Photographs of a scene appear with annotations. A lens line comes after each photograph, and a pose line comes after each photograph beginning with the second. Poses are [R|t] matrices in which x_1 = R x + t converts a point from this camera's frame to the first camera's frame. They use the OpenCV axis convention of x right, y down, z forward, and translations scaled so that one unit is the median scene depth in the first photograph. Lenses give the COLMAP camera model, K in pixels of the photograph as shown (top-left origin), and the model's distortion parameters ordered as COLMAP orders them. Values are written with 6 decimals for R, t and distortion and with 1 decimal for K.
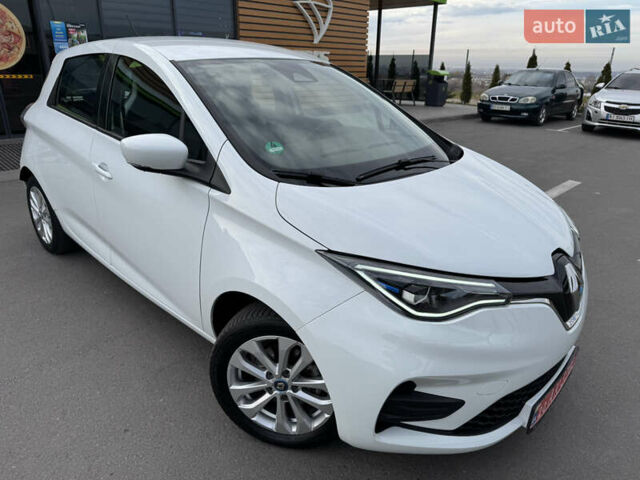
lens RADIAL K [[451.6, 0, 318.4], [0, 451.6, 237.4], [0, 0, 1]] dist [0.004918, -0.002494]
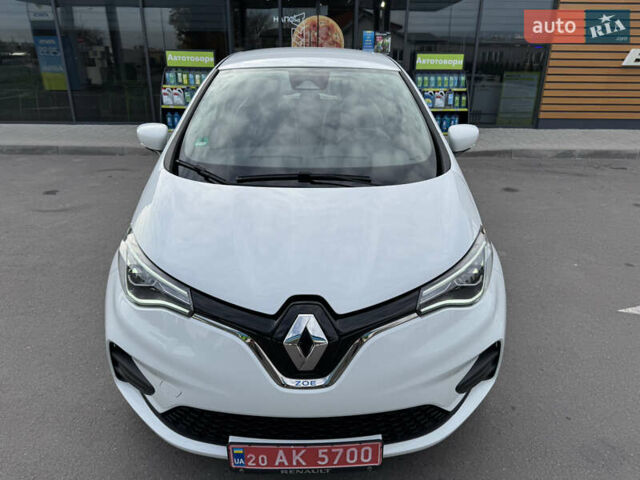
lens RADIAL K [[451.2, 0, 320.0], [0, 451.2, 240.0], [0, 0, 1]] dist [0.051698, -0.072771]
pose [[0.701096, 0.252088, -0.667020, 1.009582], [-0.250073, 0.962937, 0.101077, -0.153526], [0.667779, 0.095939, 0.738151, 0.348827]]
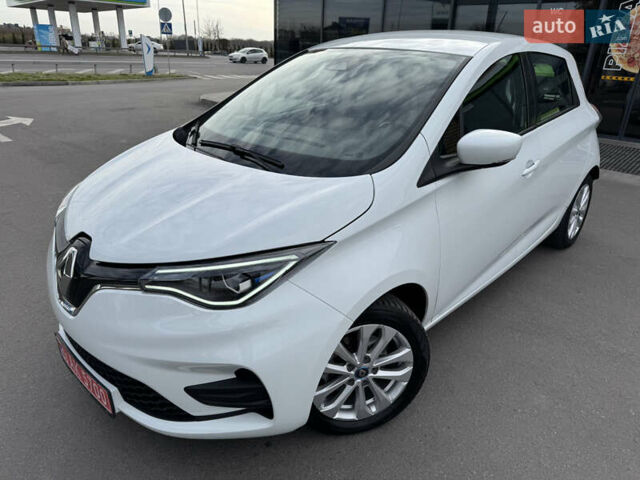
lens RADIAL K [[452.2, 0, 320.0], [0, 452.2, 240.0], [0, 0, 1]] dist [0.003641, -0.005098]
pose [[-0.002398, 0.371909, -0.928266, 1.332326], [-0.385554, 0.856156, 0.344014, -0.456803], [0.922682, 0.358722, 0.141338, 1.238364]]
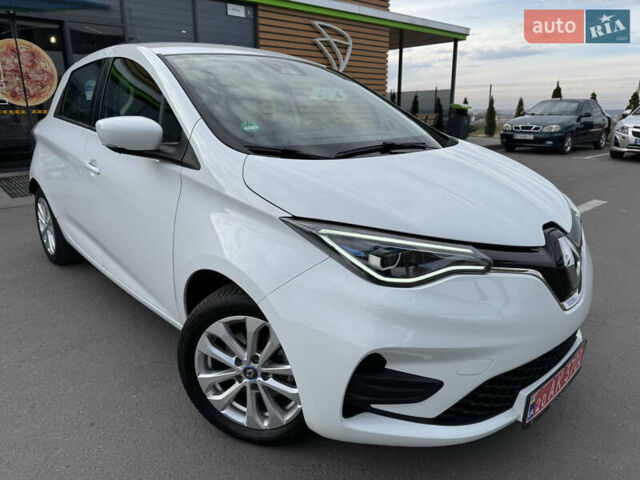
lens RADIAL K [[452.2, 0, 320.0], [0, 452.2, 240.0], [0, 0, 1]] dist [0.003641, -0.005098]
pose [[0.998053, -0.007147, -0.061966, 0.113496], [0.001806, 0.996309, -0.085816, 0.130399], [0.062351, 0.085537, 0.994382, 0.061300]]
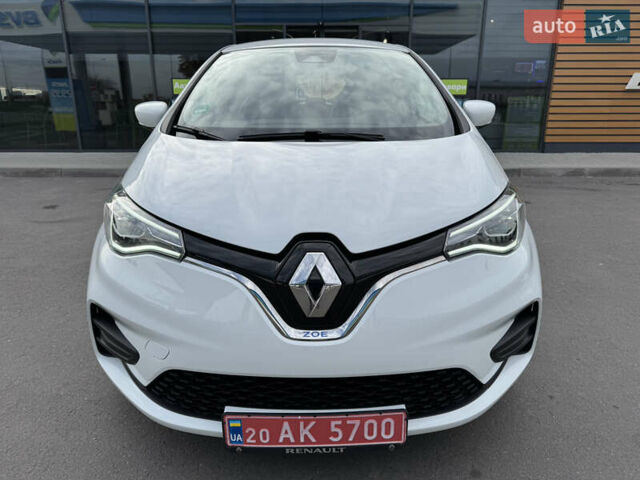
lens RADIAL K [[451.2, 0, 320.0], [0, 451.2, 240.0], [0, 0, 1]] dist [0.051698, -0.072771]
pose [[0.695481, 0.183818, -0.694634, 0.970466], [-0.243637, 0.969783, 0.012696, 0.028135], [0.675979, 0.160409, 0.719251, 0.442053]]
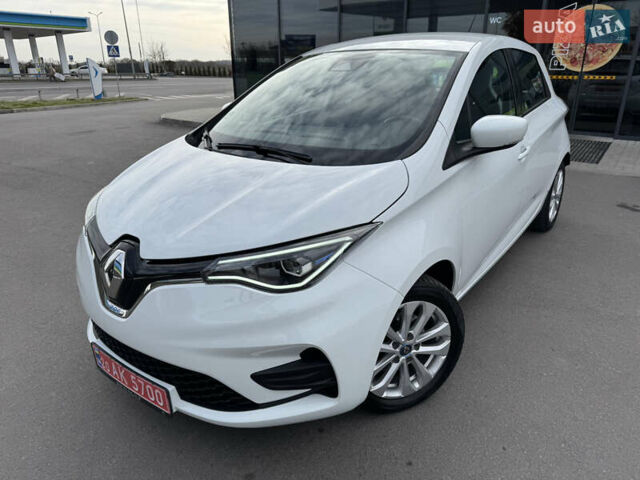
lens RADIAL K [[452.2, 0, 320.0], [0, 452.2, 240.0], [0, 0, 1]] dist [0.003641, -0.005098]
pose [[0.109839, 0.337513, -0.934891, 1.381924], [-0.345336, 0.894945, 0.282518, -0.353439], [0.932029, 0.291820, 0.214855, 1.089965]]
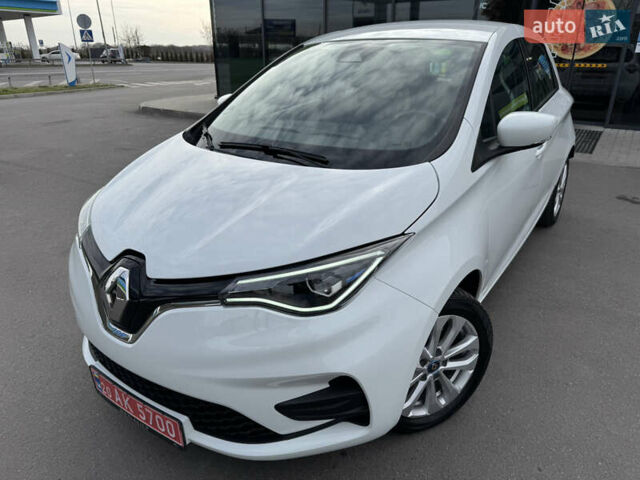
lens RADIAL K [[454.0, 0, 318.5], [0, 454.0, 240.4], [0, 0, 1]] dist [-0.004720, 0.001358]
pose [[0.149769, 0.362030, -0.920056, 1.279101], [-0.344865, 0.891239, 0.294553, -0.344292], [0.926627, 0.273180, 0.258331, 1.018664]]
